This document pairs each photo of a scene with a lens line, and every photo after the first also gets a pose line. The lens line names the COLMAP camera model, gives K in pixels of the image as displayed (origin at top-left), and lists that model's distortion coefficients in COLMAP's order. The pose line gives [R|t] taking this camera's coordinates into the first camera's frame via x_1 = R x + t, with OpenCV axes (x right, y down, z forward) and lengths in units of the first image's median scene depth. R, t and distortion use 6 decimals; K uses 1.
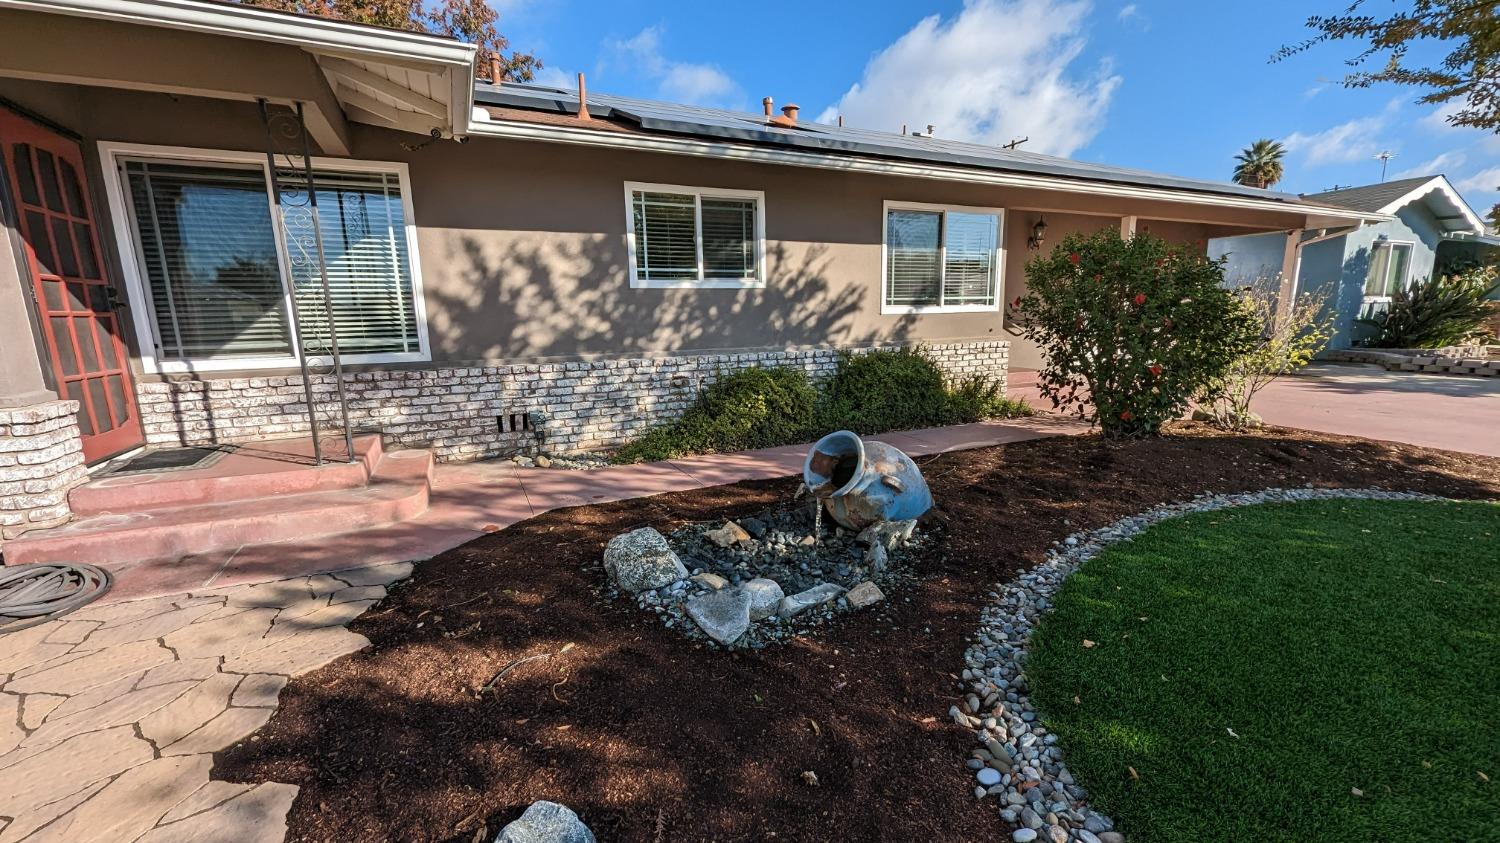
lens RADIAL K [[616.9, 0, 743.1], [0, 616.9, 420.6], [0, 0, 1]] dist [0.004414, 0.000000]
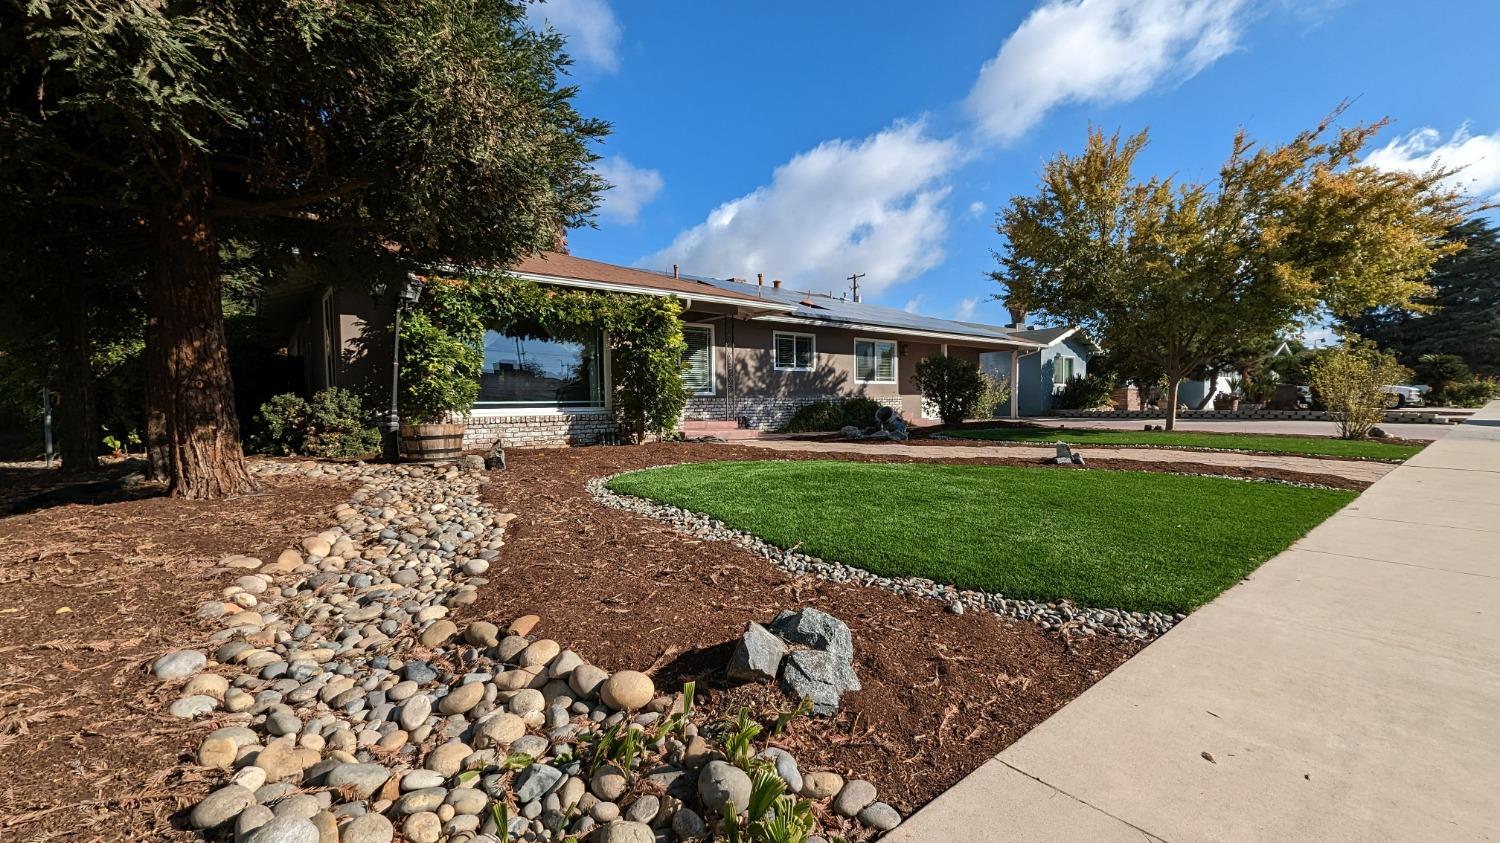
lens RADIAL K [[616.9, 0, 756.0], [0, 616.9, 421.2], [0, 0, 1]] dist [0.004414, 0.000000]
pose [[0.967562, -0.003626, 0.252608, -0.862169], [0.040446, 0.989223, -0.140717, 0.335301], [-0.249376, 0.146369, 0.957281, -1.333509]]
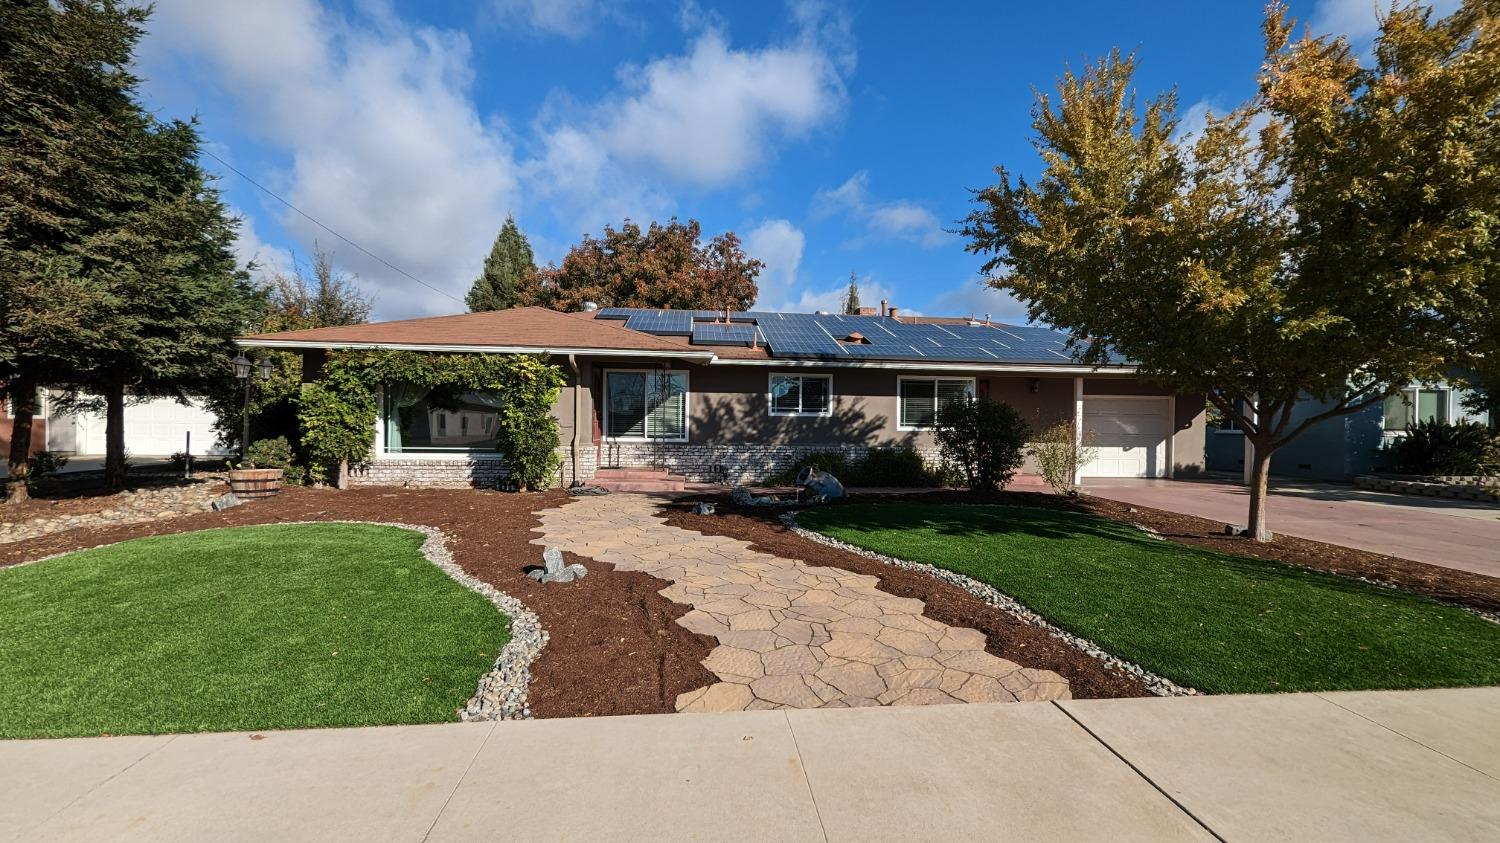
lens RADIAL K [[616.9, 0, 738.1], [0, 616.9, 424.1], [0, 0, 1]] dist [0.004414, 0.000000]
pose [[0.947242, 0.031480, -0.318970, 0.442654], [-0.084981, 0.984216, -0.155233, 0.181640], [0.309049, 0.174150, 0.934966, -1.169267]]
